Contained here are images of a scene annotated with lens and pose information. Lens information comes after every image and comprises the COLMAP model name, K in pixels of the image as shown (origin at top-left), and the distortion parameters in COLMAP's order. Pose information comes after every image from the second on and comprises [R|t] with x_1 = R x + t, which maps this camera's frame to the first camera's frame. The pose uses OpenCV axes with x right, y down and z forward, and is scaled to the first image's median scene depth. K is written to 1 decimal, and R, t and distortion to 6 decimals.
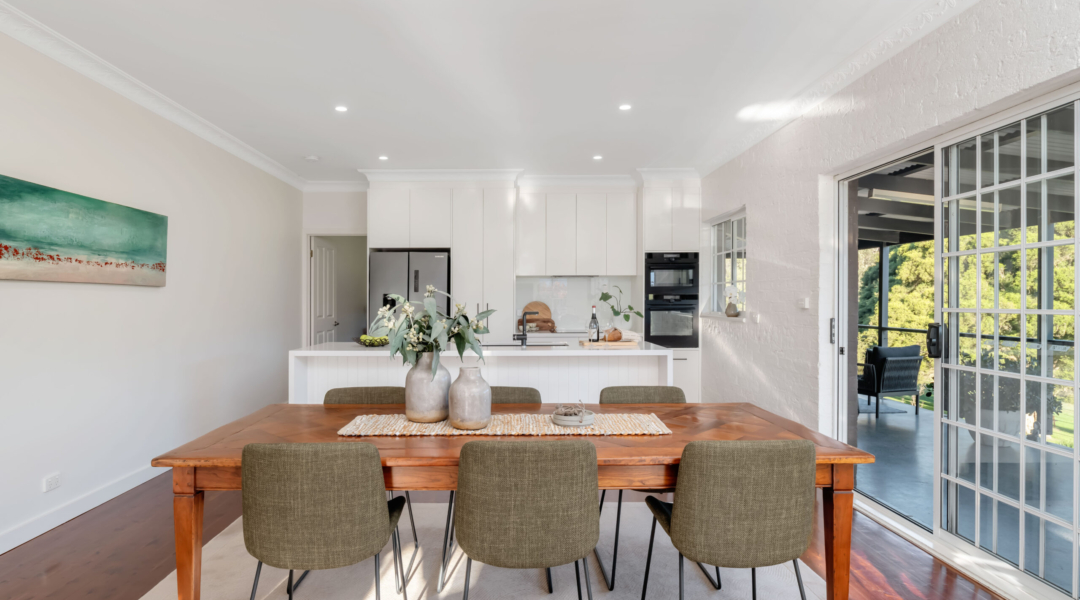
lens RADIAL K [[585.4, 0, 541.1], [0, 585.4, 308.0], [0, 0, 1]] dist [-0.007878, -0.001308]
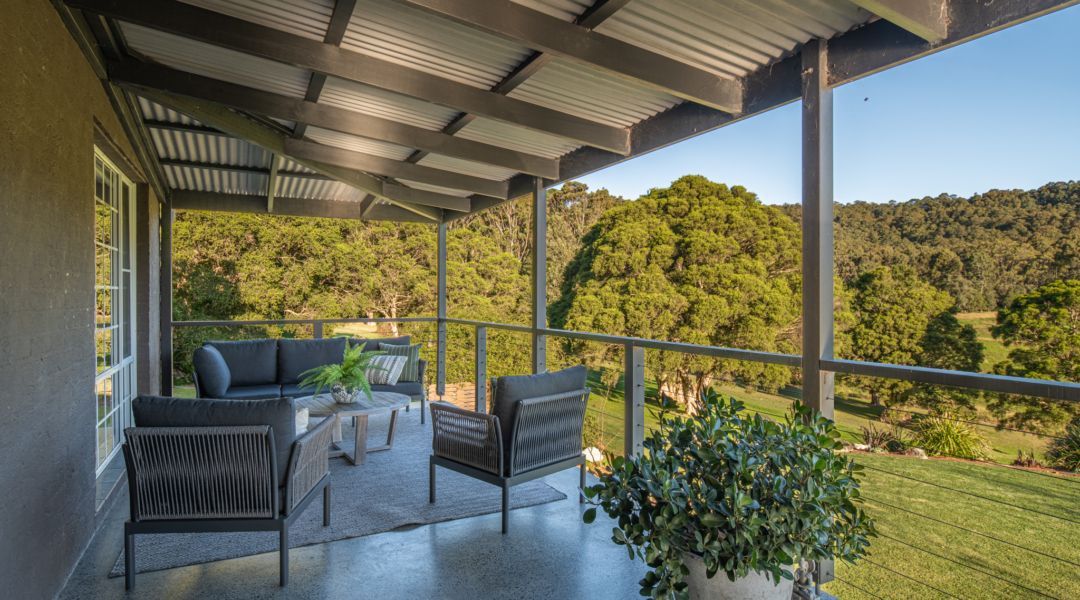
lens RADIAL K [[585.4, 0, 538.6], [0, 585.4, 299.4], [0, 0, 1]] dist [-0.007878, -0.001308]
pose [[0.901415, 0.001719, 0.432953, 0.101684], [0.000911, 0.999982, -0.005867, 0.002045], [-0.432955, 0.005683, 0.901398, 0.145193]]
